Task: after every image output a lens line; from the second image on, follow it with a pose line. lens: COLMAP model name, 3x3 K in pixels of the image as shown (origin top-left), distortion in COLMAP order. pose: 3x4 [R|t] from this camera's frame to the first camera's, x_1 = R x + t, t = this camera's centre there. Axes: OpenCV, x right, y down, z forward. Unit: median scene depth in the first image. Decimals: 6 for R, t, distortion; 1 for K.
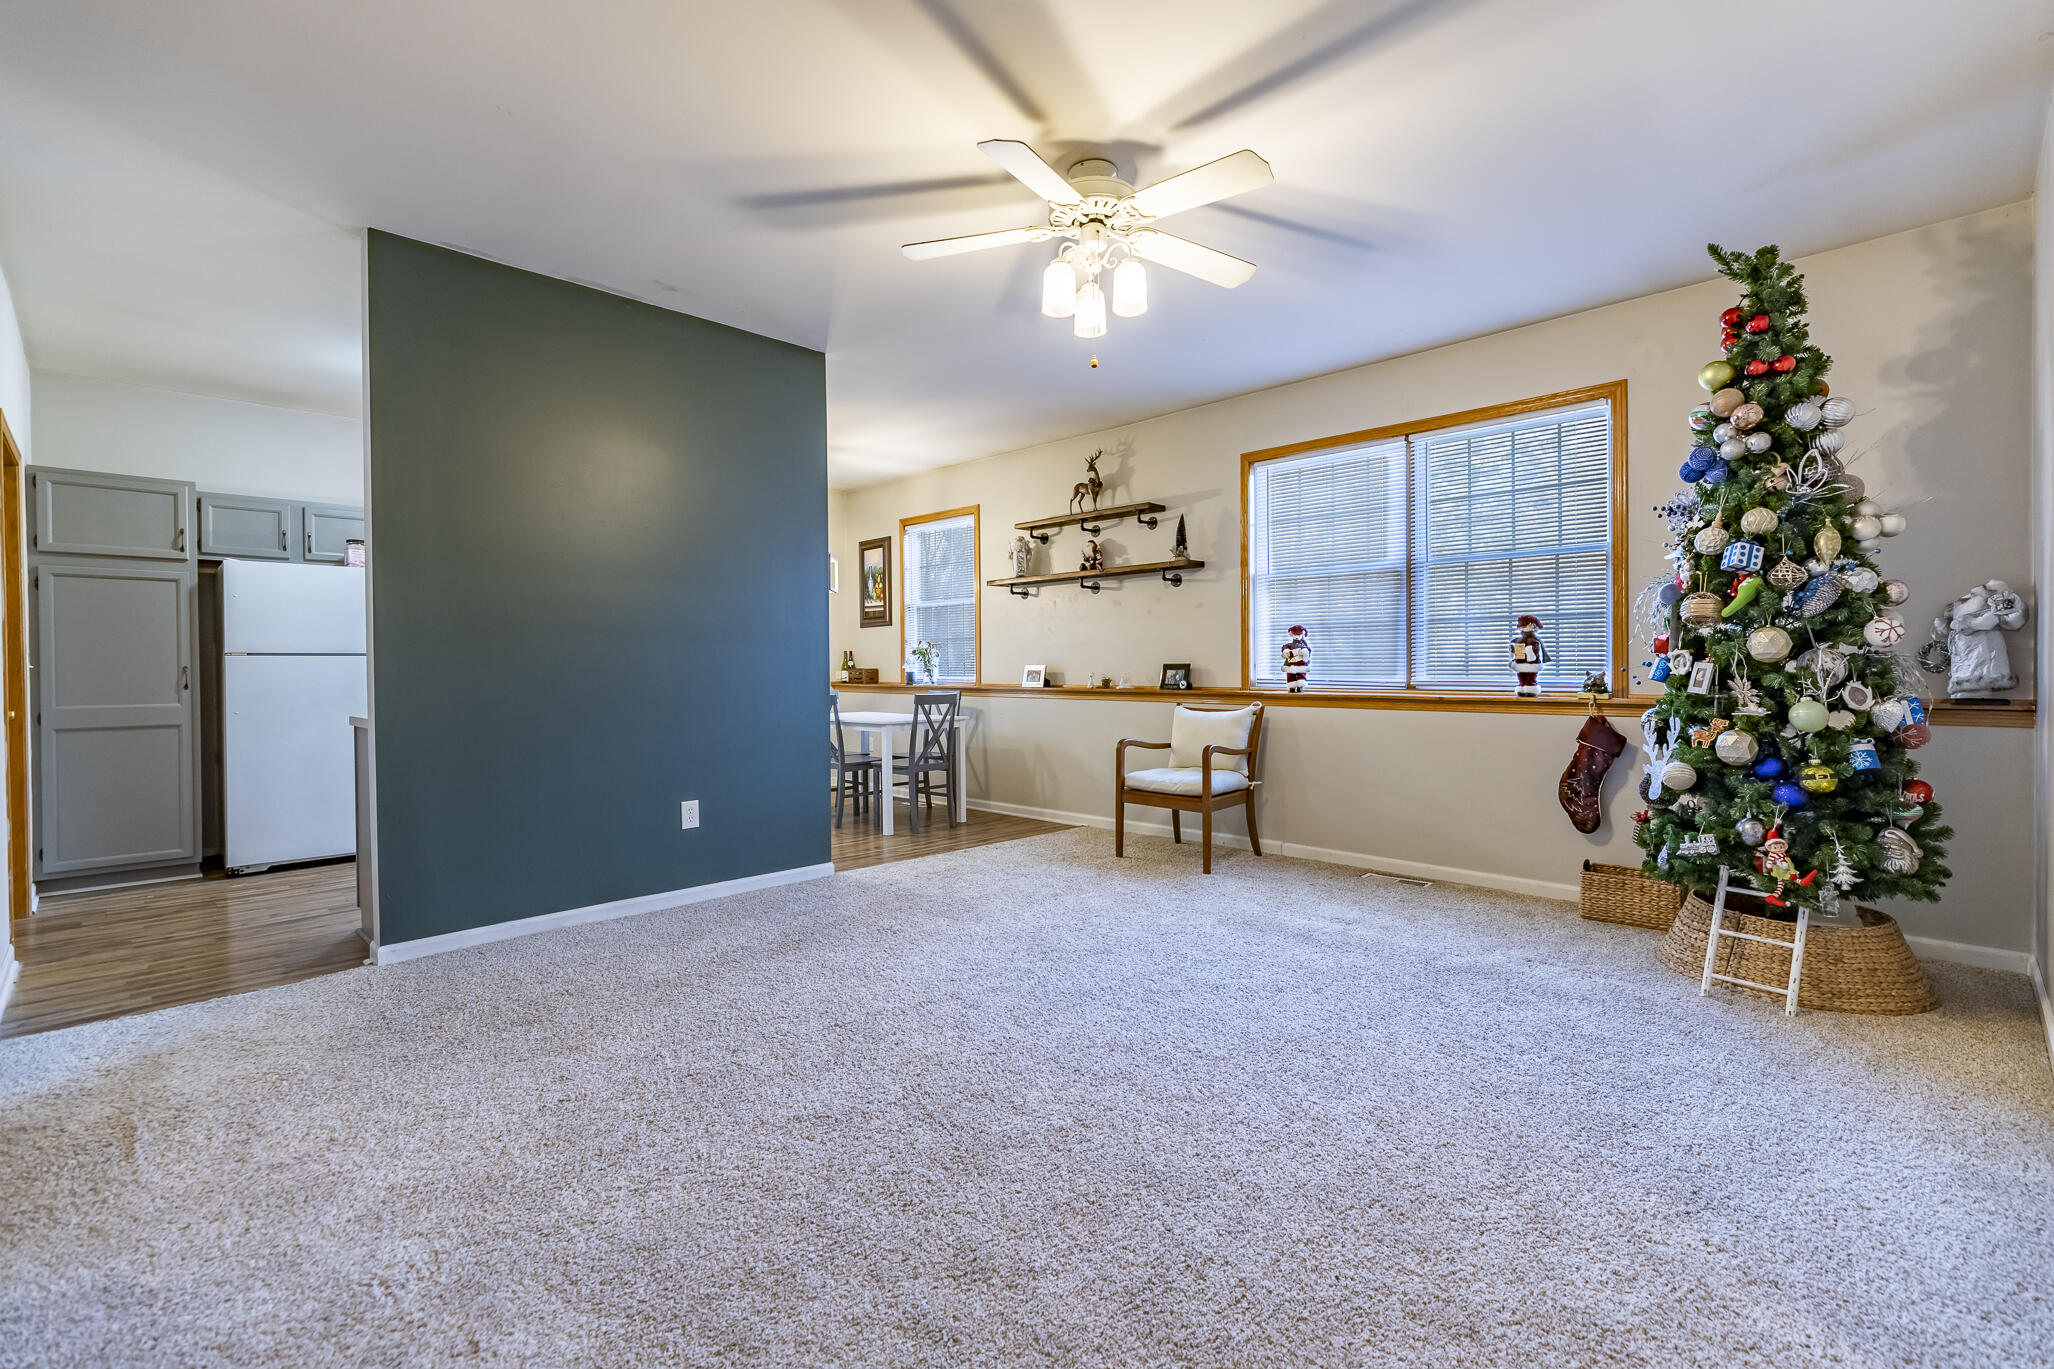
lens RADIAL K [[917.6, 0, 1034.9], [0, 917.6, 674.9], [0, 0, 1]] dist [0.010437, -0.003769]
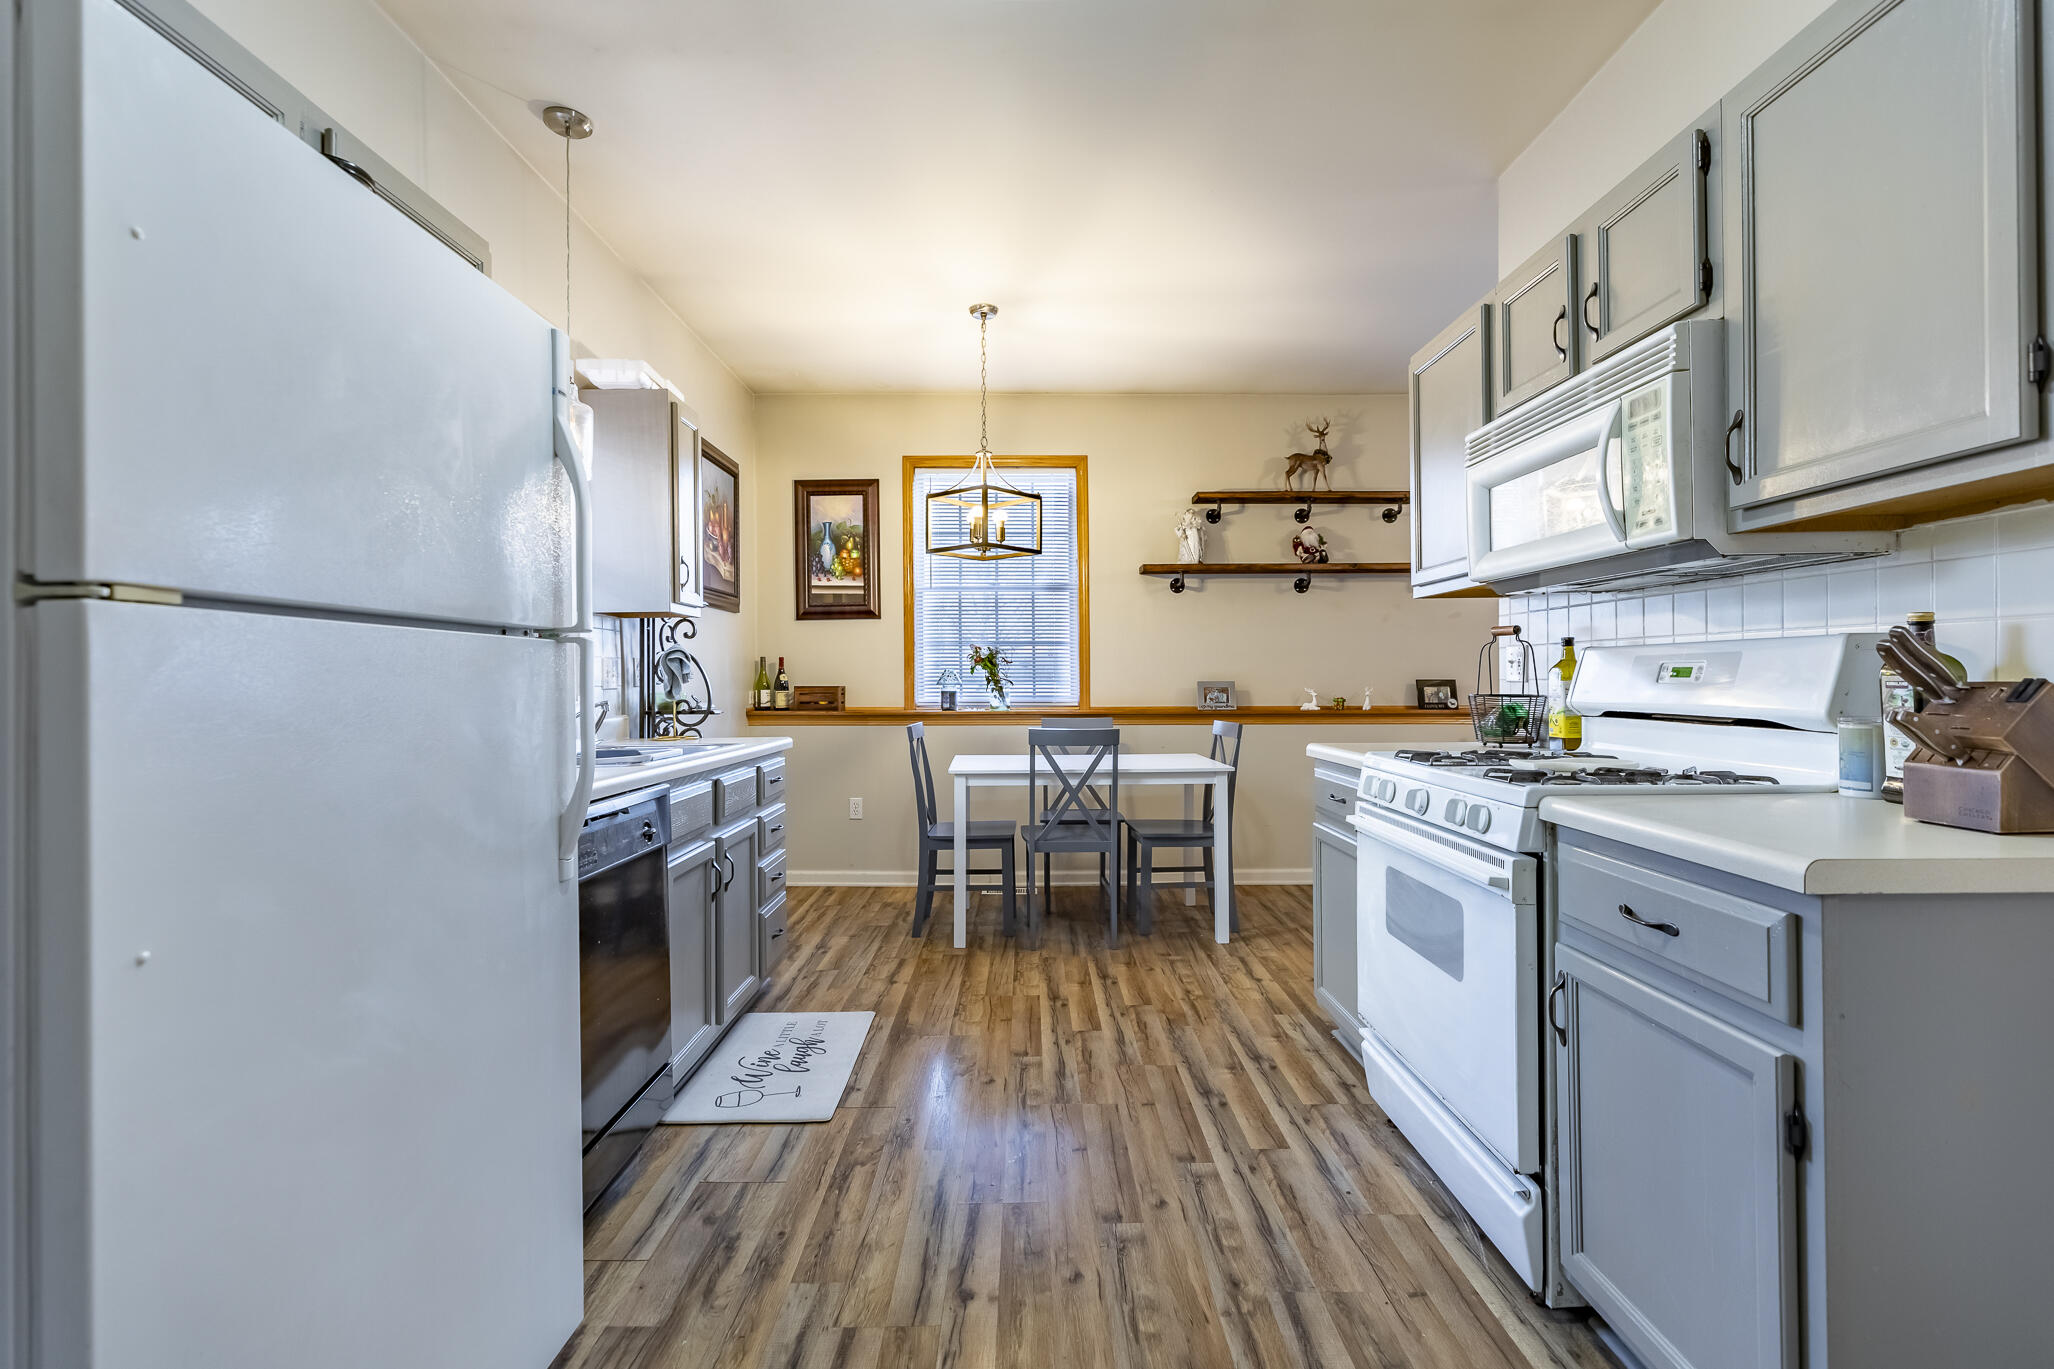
lens RADIAL K [[917.6, 0, 1034.9], [0, 917.6, 674.9], [0, 0, 1]] dist [0.010437, -0.003769]
pose [[0.703865, 0.007939, 0.710289, -0.727082], [0.006506, 0.999824, -0.017622, -0.003739], [-0.710304, 0.017025, 0.703689, 0.645794]]
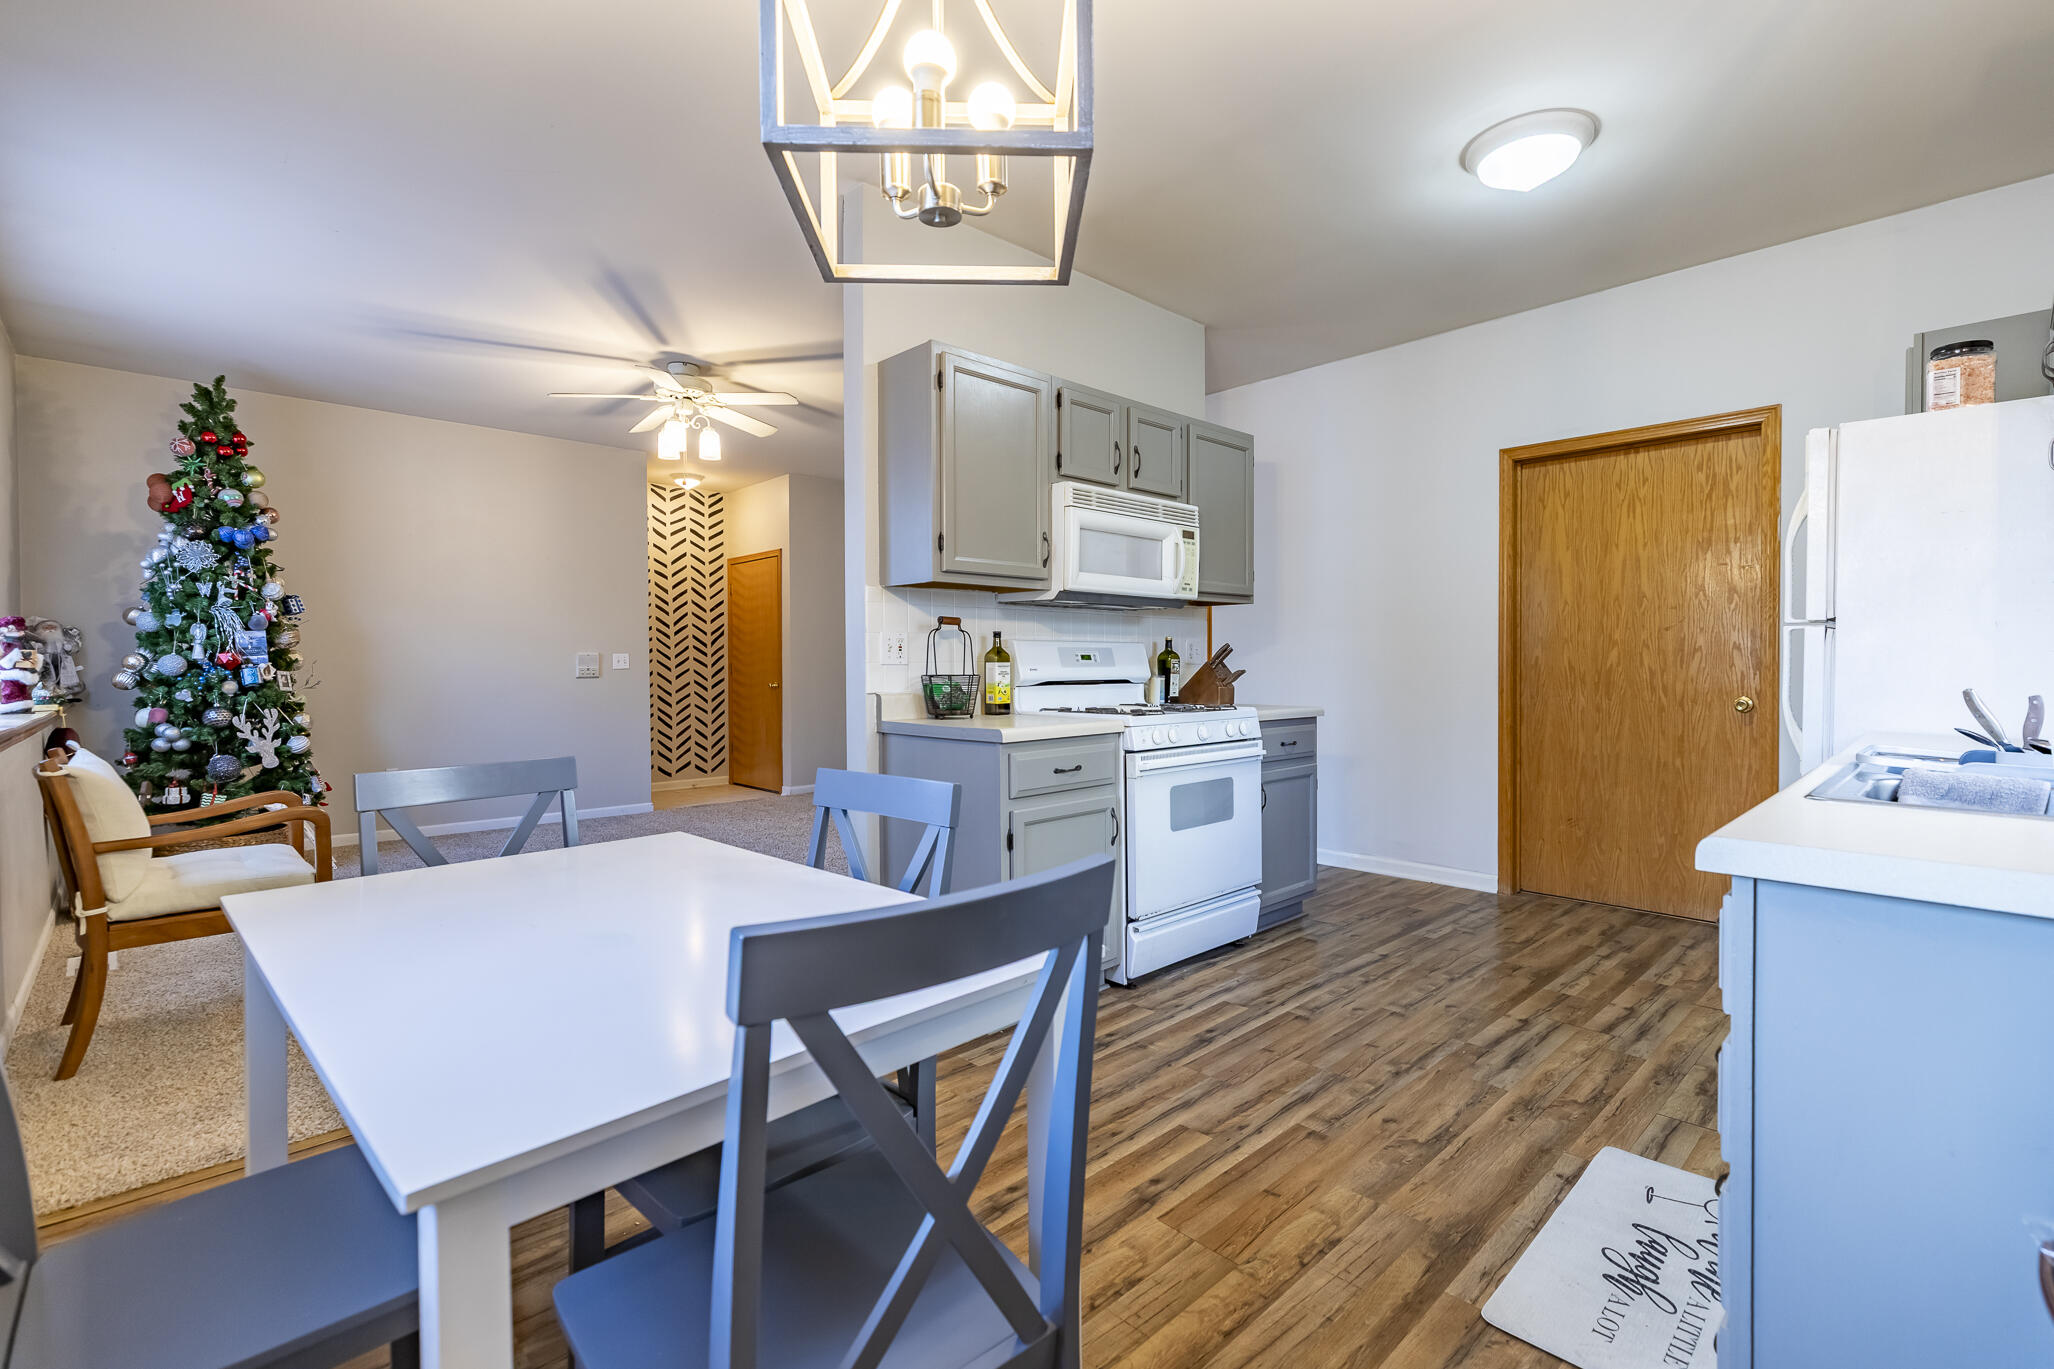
lens RADIAL K [[917.6, 0, 1034.9], [0, 917.6, 674.9], [0, 0, 1]] dist [0.010437, -0.003769]
pose [[-0.999557, 0.014634, 0.025933, -0.303306], [0.015231, 0.999620, 0.022973, -0.012000], [-0.025587, 0.023358, -0.999400, 1.338893]]
